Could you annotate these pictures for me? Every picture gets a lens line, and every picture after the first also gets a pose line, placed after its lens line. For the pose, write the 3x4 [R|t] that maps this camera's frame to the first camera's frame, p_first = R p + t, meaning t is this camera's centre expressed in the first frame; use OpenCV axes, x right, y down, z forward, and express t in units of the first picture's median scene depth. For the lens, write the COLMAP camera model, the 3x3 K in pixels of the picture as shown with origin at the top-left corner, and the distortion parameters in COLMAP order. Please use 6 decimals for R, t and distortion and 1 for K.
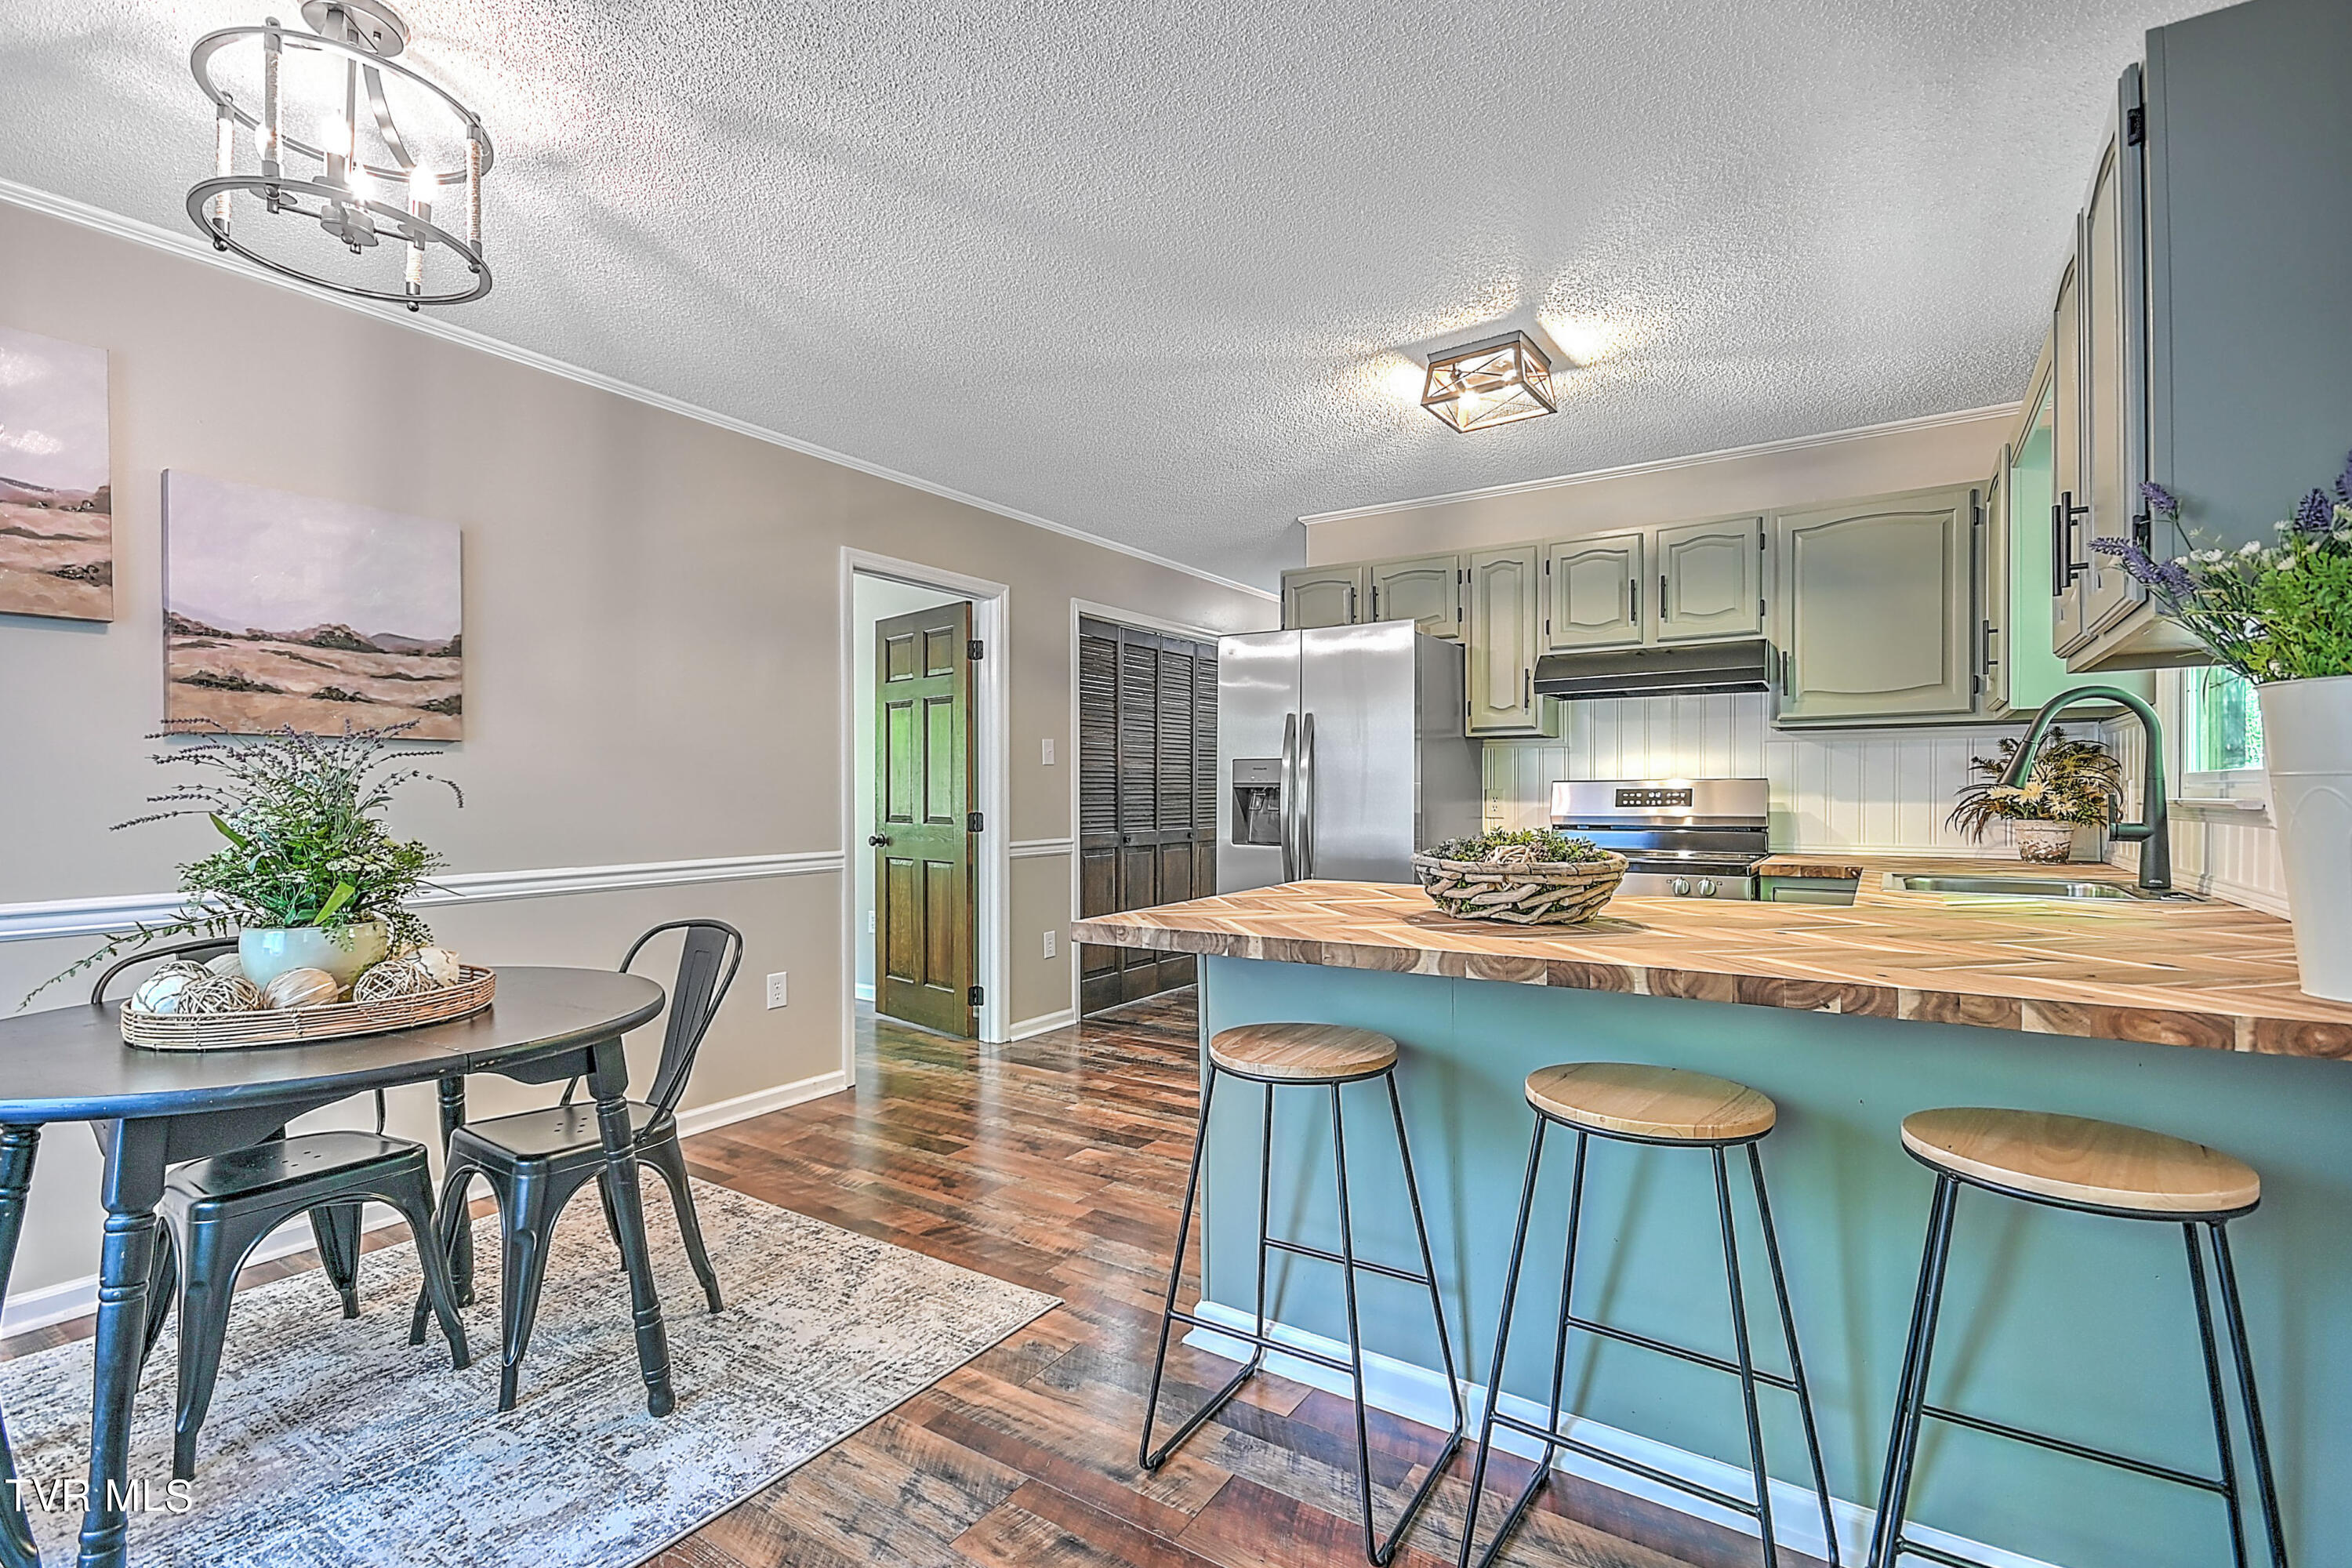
lens RADIAL K [[1067.6, 0, 1164.0], [0, 1067.6, 797.5], [0, 0, 1]] dist [0.024792, -0.007418]
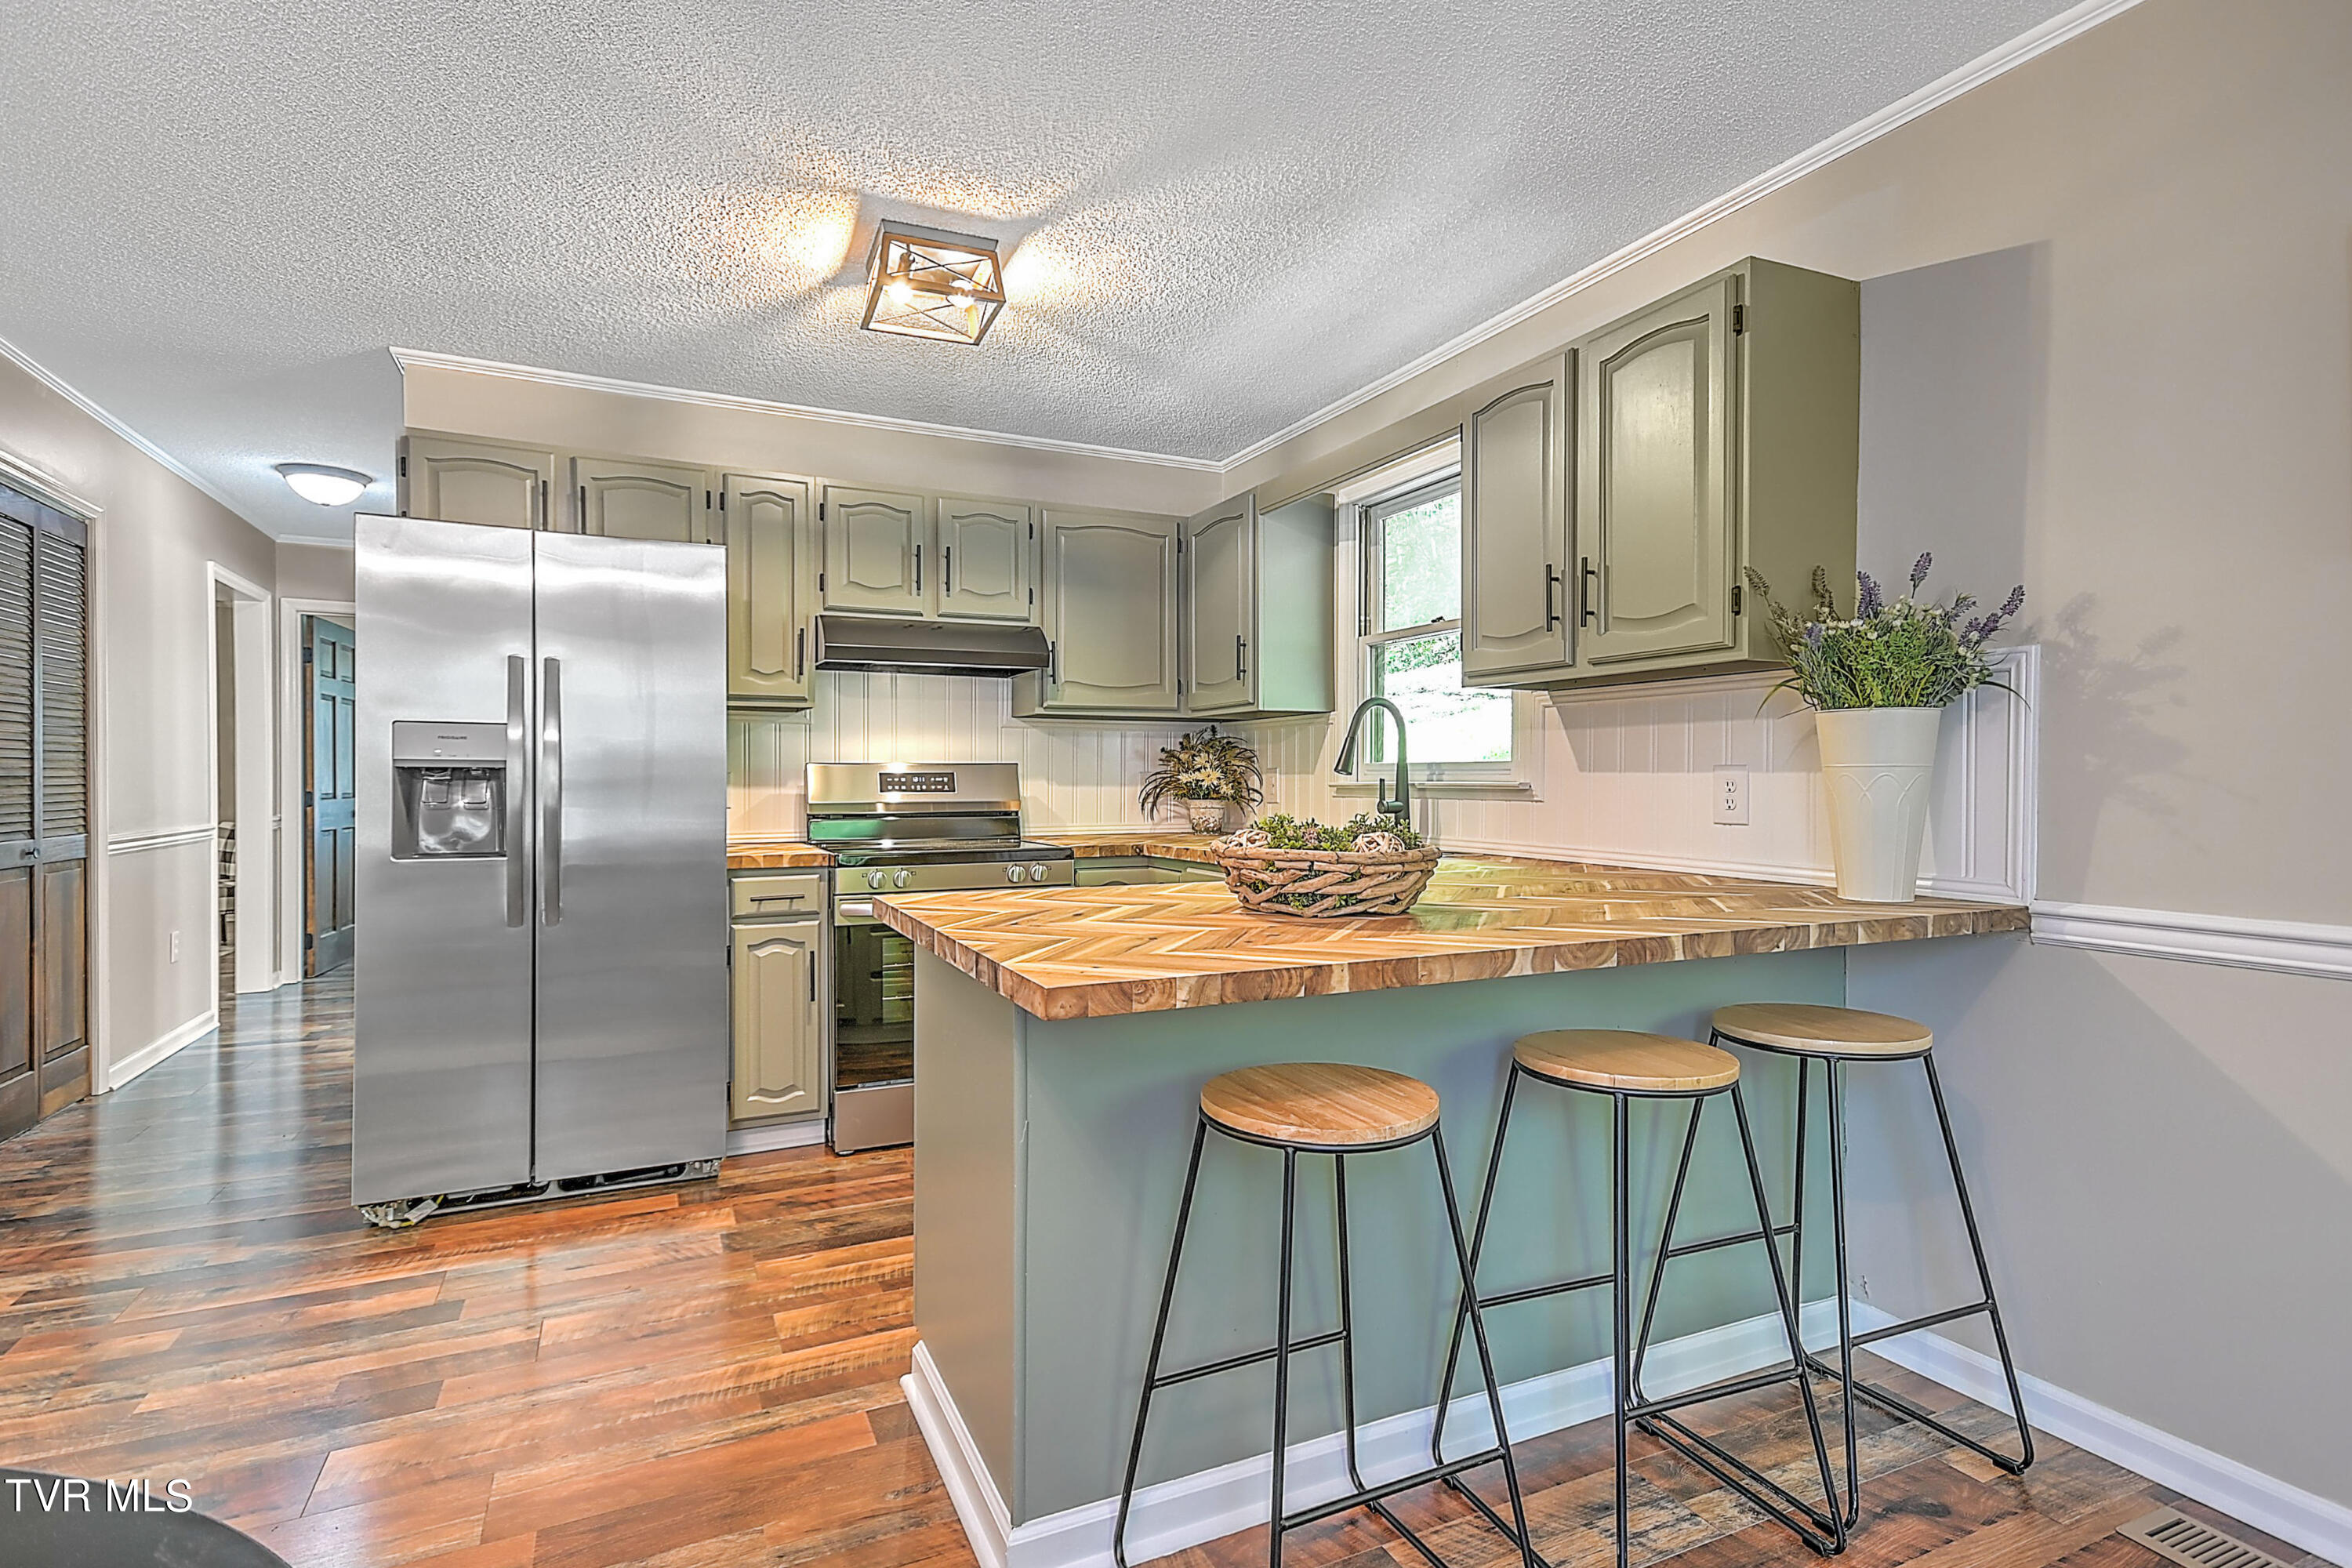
lens RADIAL K [[1154.8, 0, 1174.1], [0, 1154.8, 785.6], [0, 0, 1]] dist [0.018371, -0.000221]
pose [[0.517345, -0.003742, 0.855769, -0.316357], [0.002289, 0.999993, 0.002989, 0.000653], [-0.855774, 0.000413, 0.517350, 0.318152]]
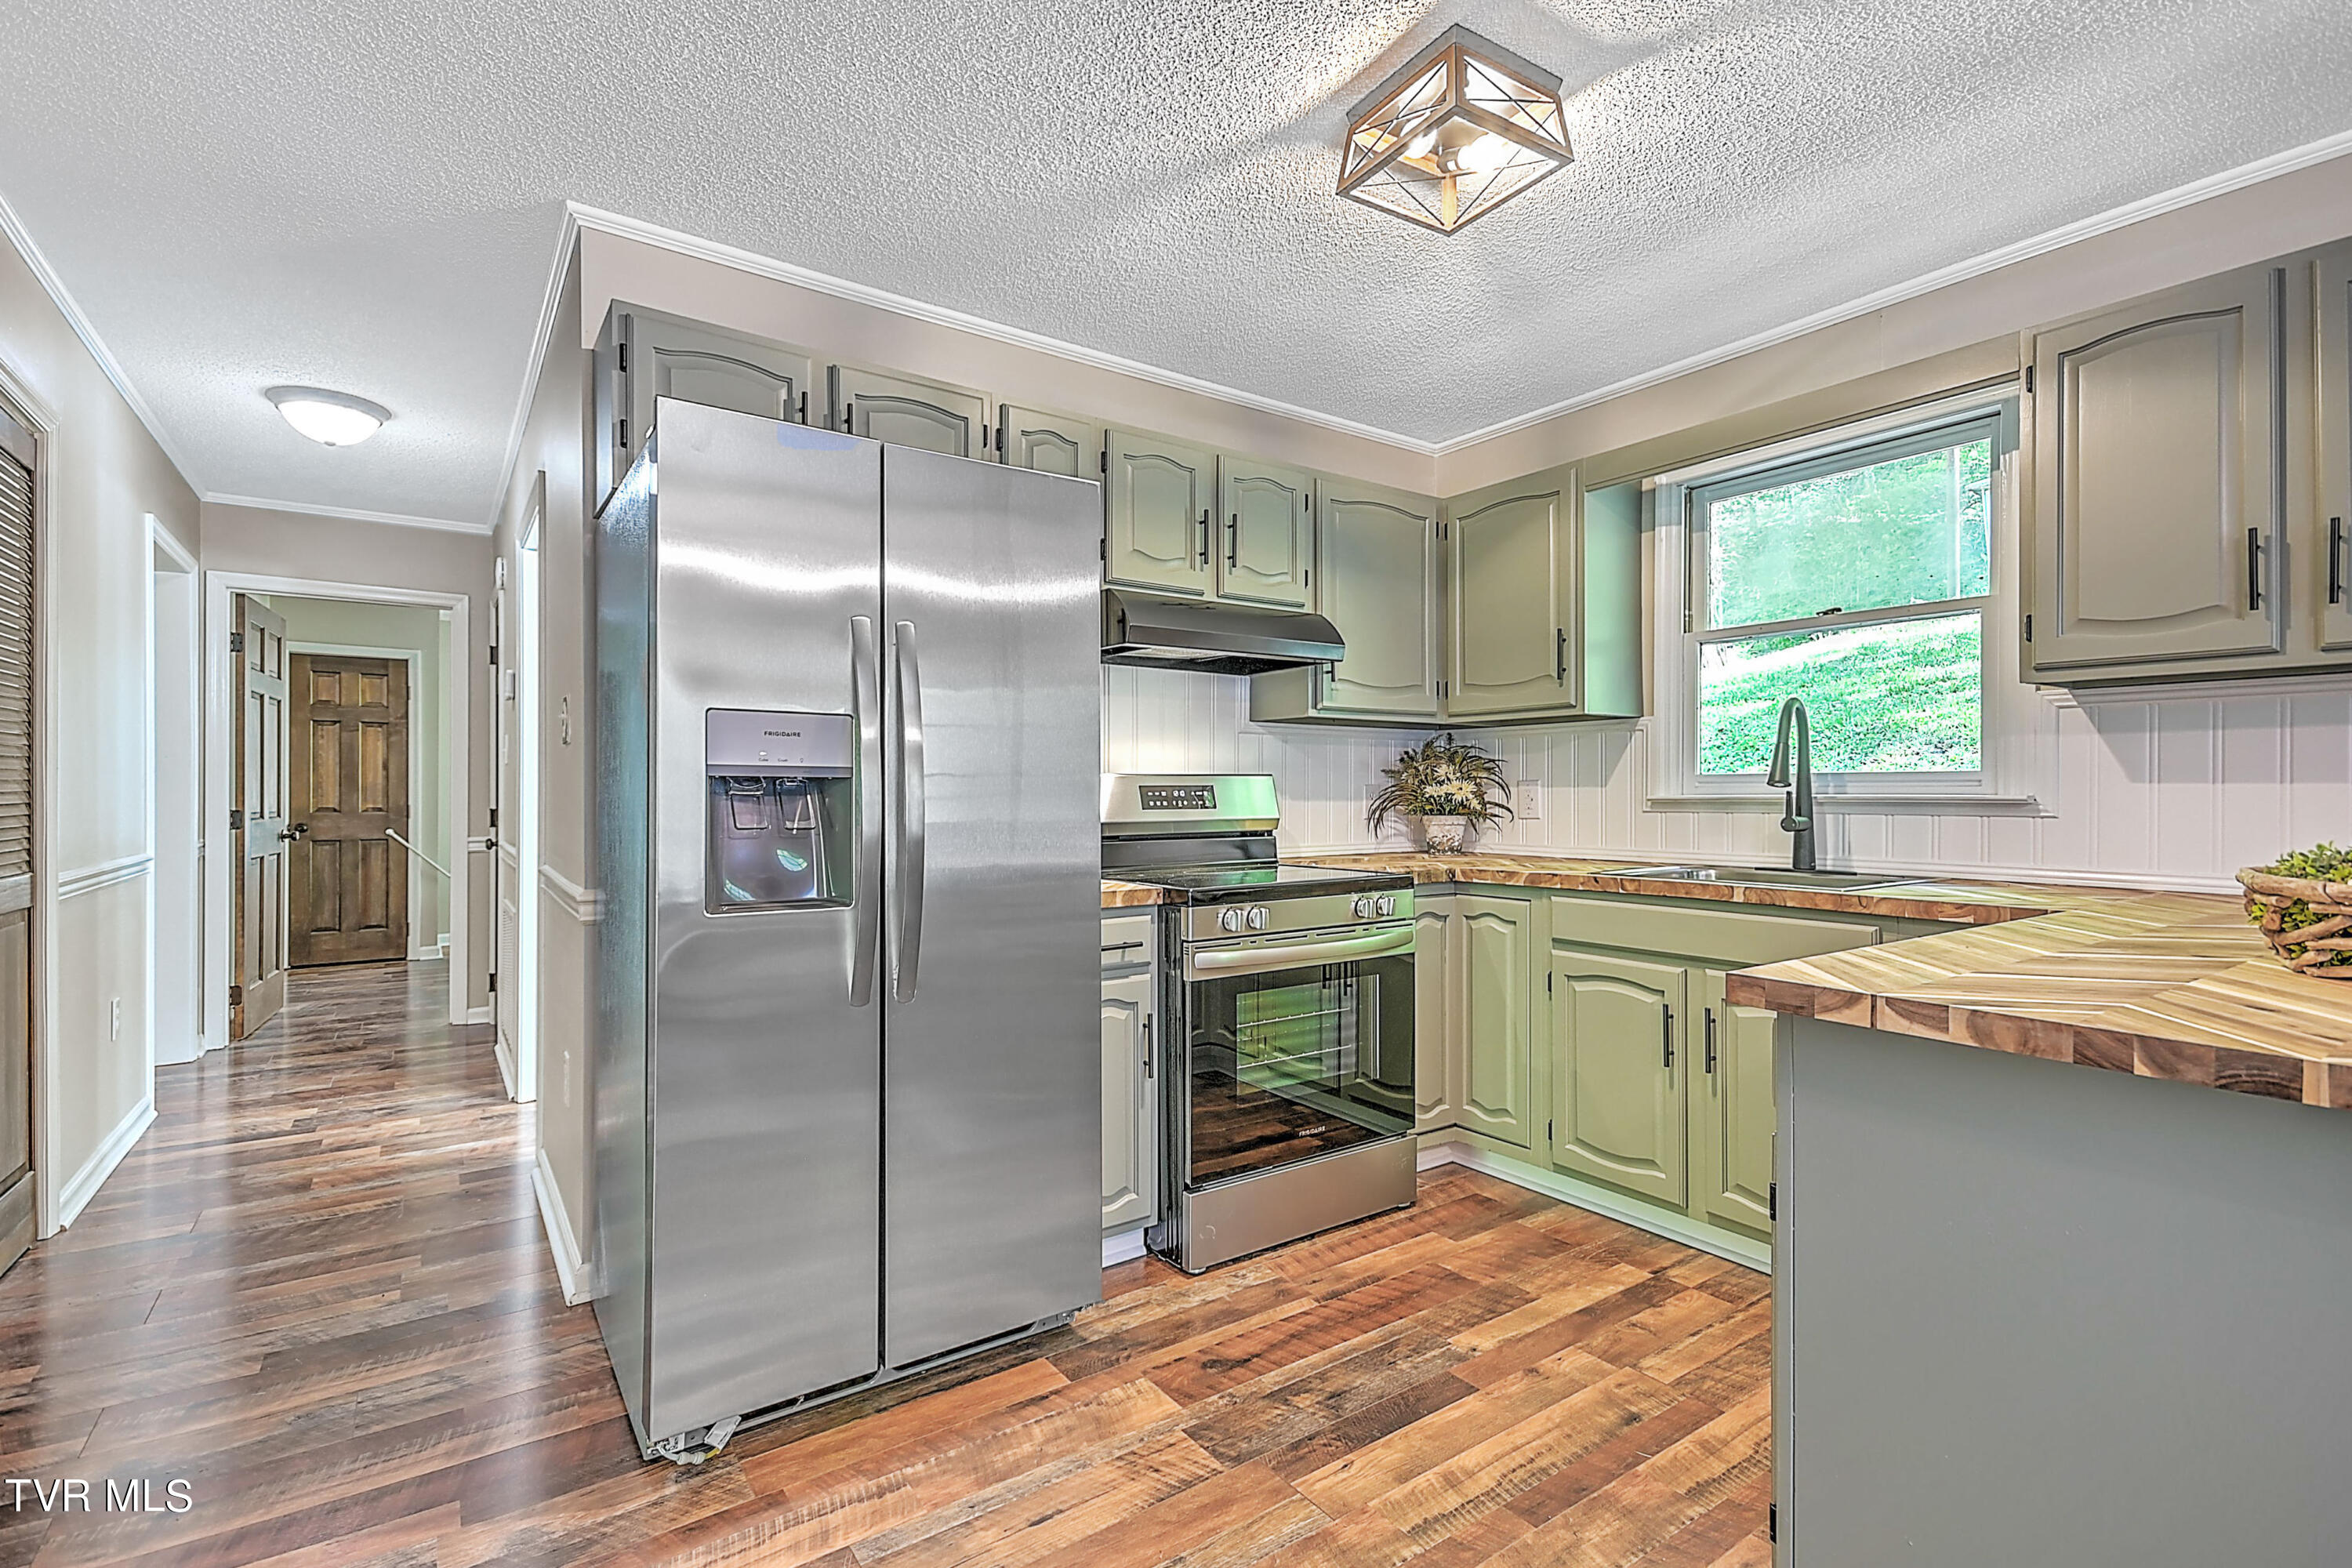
lens RADIAL K [[1059.1, 0, 1168.6], [0, 1059.1, 787.4], [0, 0, 1]] dist [0.019200, -0.010446]
pose [[0.366481, 0.004545, 0.930415, -0.287396], [0.004827, 0.999965, -0.006786, -0.001699], [-0.930413, 0.006978, 0.366446, 0.796994]]
